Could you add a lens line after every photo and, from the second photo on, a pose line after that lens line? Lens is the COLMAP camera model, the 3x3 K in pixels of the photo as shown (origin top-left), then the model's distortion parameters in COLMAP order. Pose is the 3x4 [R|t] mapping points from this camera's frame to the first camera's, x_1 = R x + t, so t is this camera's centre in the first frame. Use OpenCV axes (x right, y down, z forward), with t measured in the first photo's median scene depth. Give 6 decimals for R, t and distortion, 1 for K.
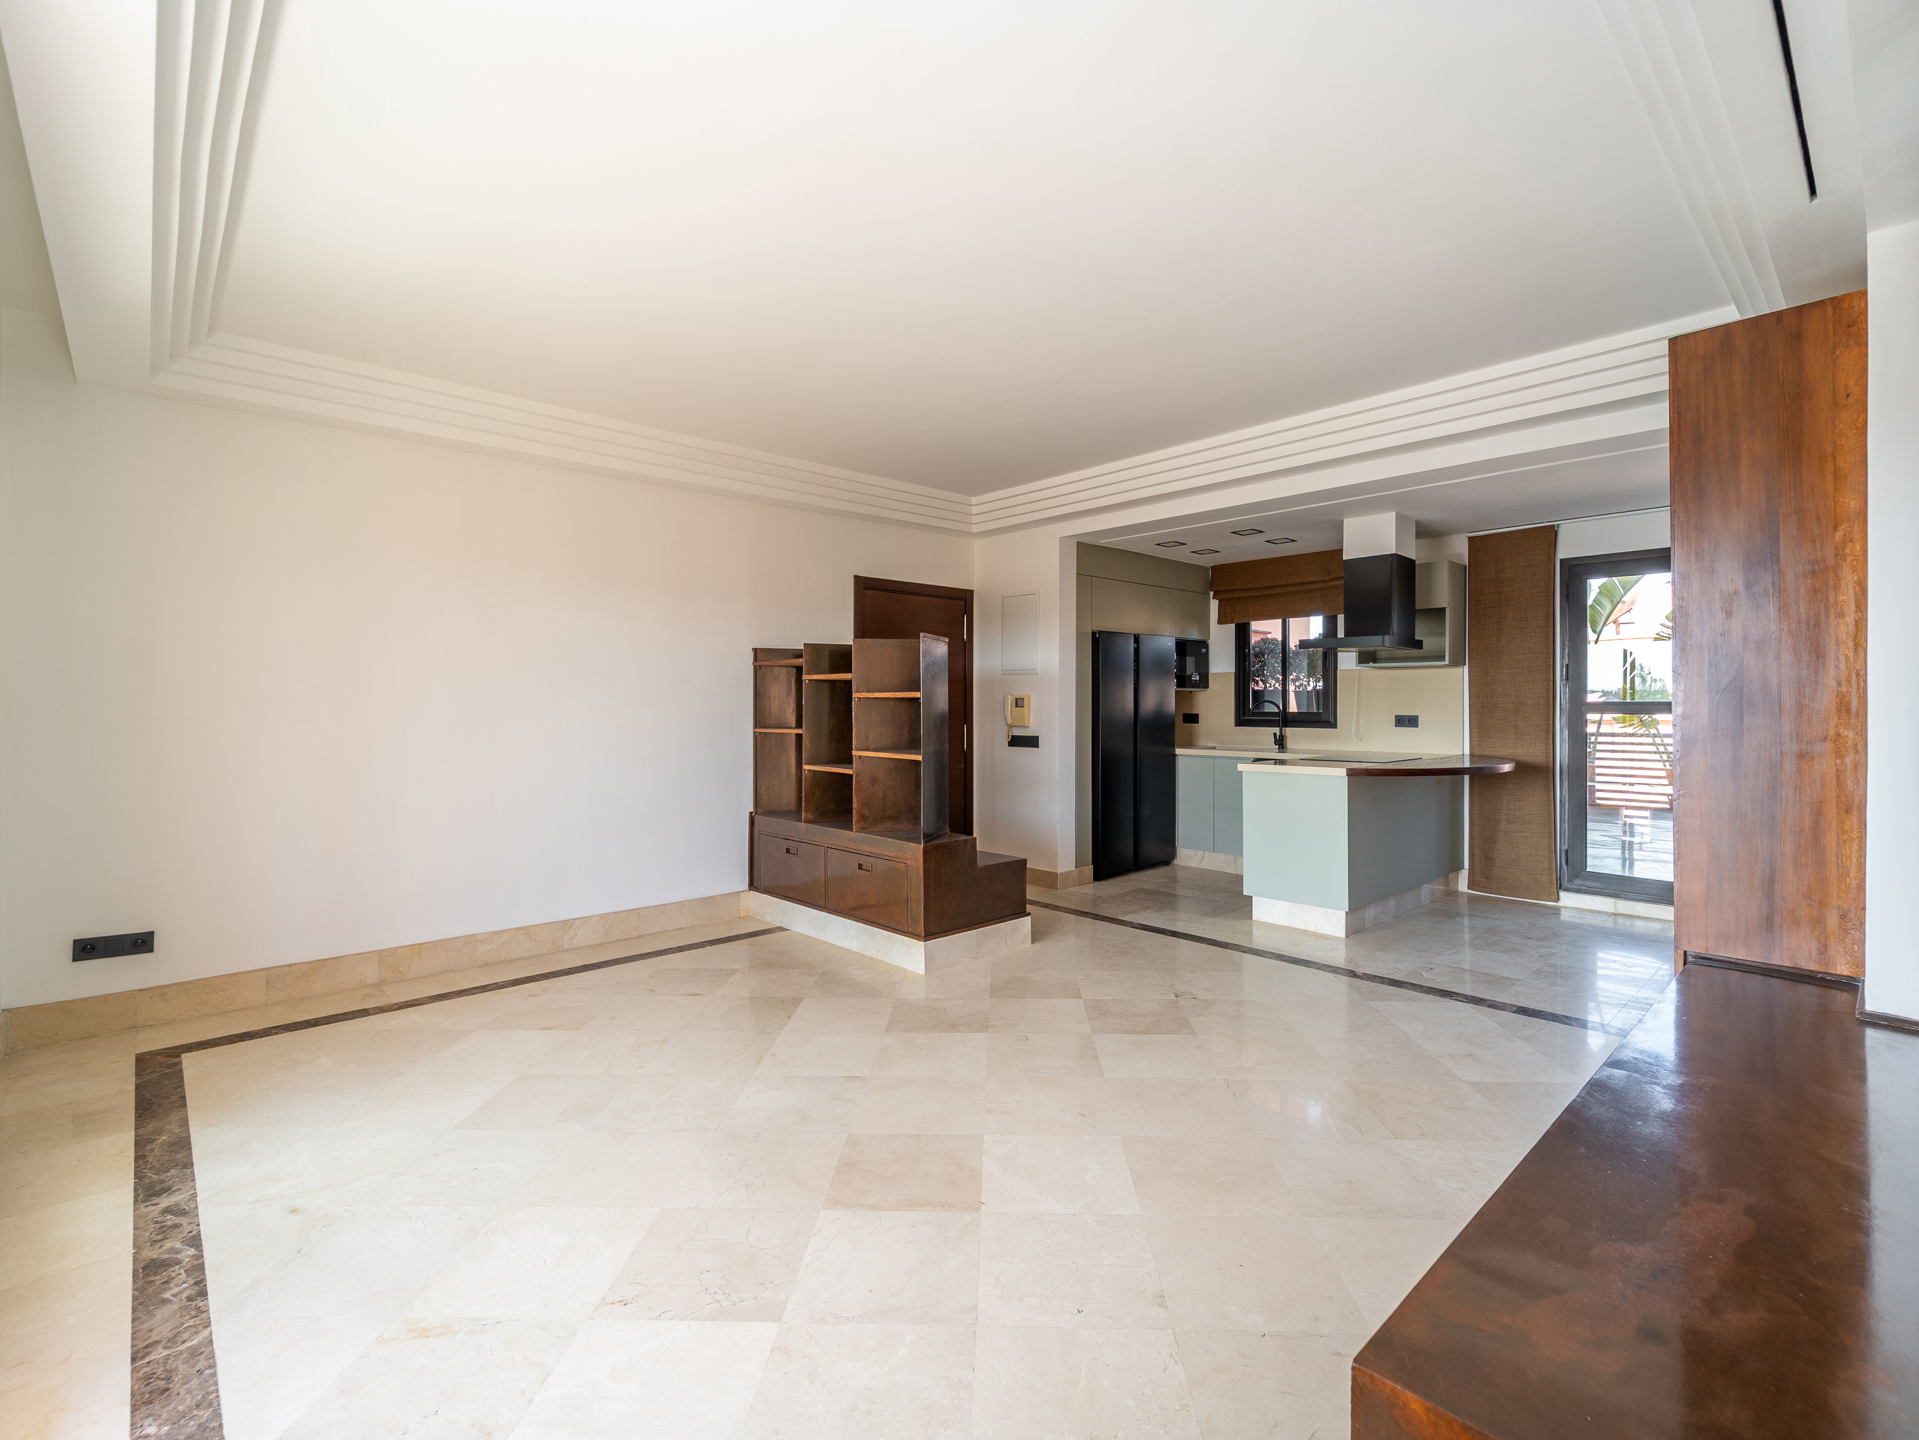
lens RADIAL K [[897.1, 0, 984.6], [0, 897.1, 712.0], [0, 0, 1]] dist [0.001368, -0.000364]
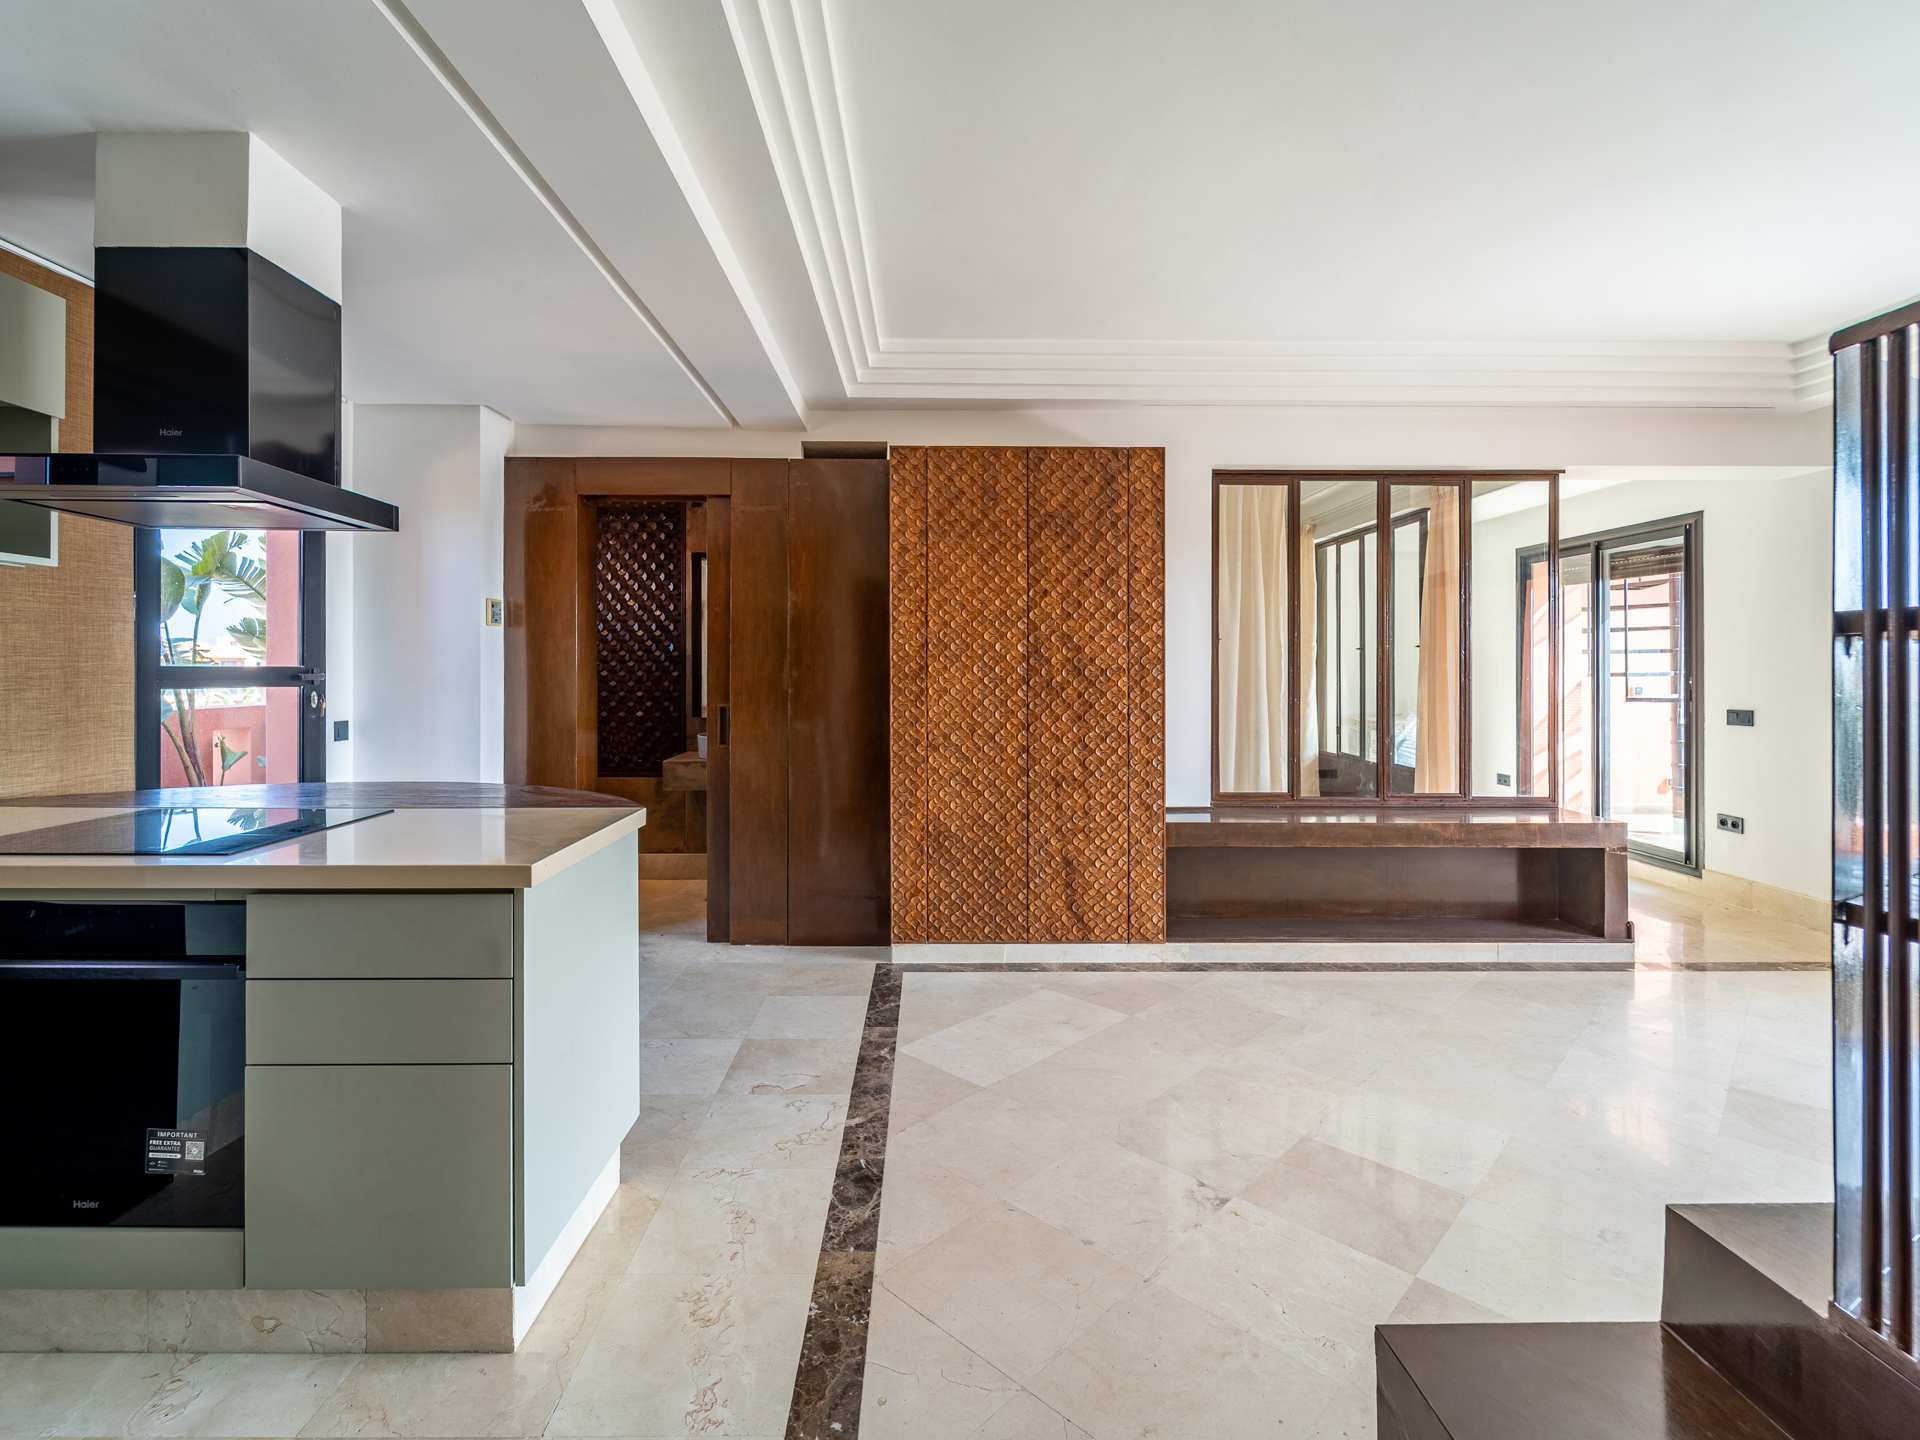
lens RADIAL K [[889.8, 0, 952.5], [0, 889.8, 675.8], [0, 0, 1]] dist [0.001836, -0.000133]
pose [[-0.729463, -0.003166, 0.684013, -0.023642], [0.005230, 0.999934, 0.010205, -0.007821], [-0.684000, 0.011021, -0.729399, 0.955640]]
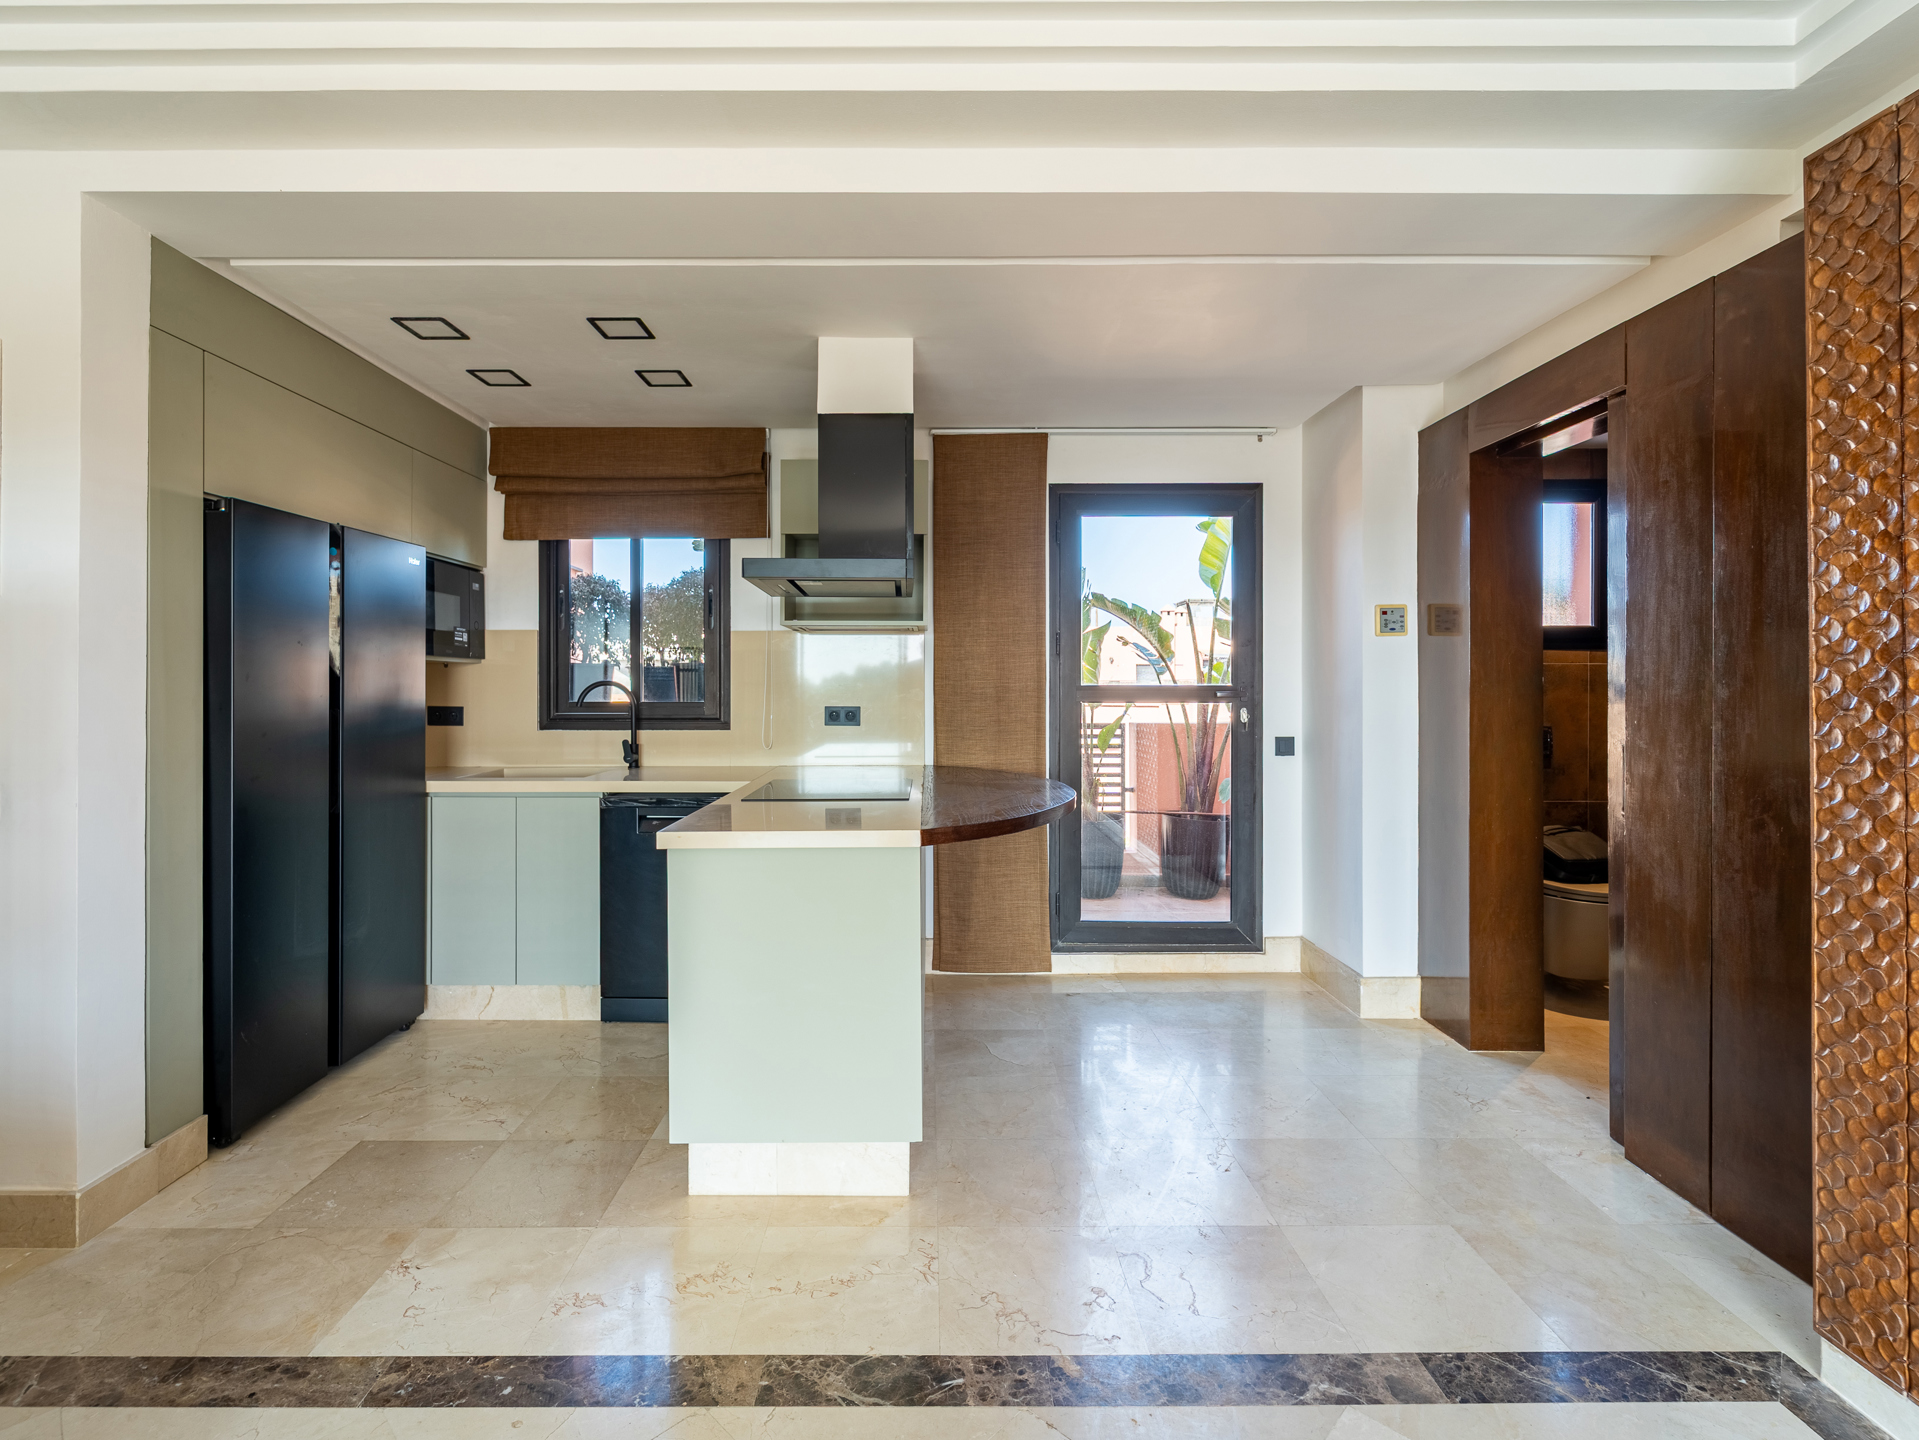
lens RADIAL K [[892.8, 0, 928.7], [0, 892.8, 689.2], [0, 0, 1]] dist [-0.000728, -0.000940]
pose [[0.693830, 0.000208, 0.720139, 0.061966], [0.005542, 0.999969, -0.005628, -0.004767], [-0.720117, 0.007896, 0.693807, 0.530438]]
